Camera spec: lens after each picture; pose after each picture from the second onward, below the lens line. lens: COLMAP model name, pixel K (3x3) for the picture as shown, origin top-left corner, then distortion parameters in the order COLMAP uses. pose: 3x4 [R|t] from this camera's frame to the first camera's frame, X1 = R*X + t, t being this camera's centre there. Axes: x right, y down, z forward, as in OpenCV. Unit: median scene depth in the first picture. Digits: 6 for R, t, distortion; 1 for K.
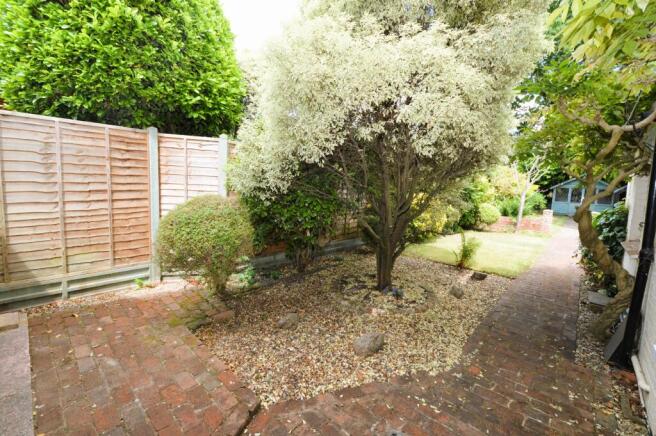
lens RADIAL K [[290.3, 0, 328.0], [0, 290.3, 218.0], [0, 0, 1]] dist [-0.014460, -0.000466]
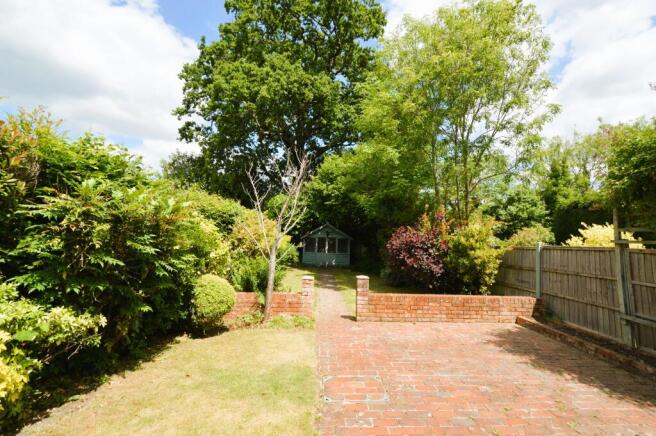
lens RADIAL K [[290.3, 0, 328.0], [0, 290.3, 218.0], [0, 0, 1]] dist [-0.014460, -0.000466]
pose [[0.722594, 0.037587, 0.690250, 0.275201], [0.080860, 0.987070, -0.138399, -0.048407], [-0.686527, 0.155820, 0.710212, 0.389115]]
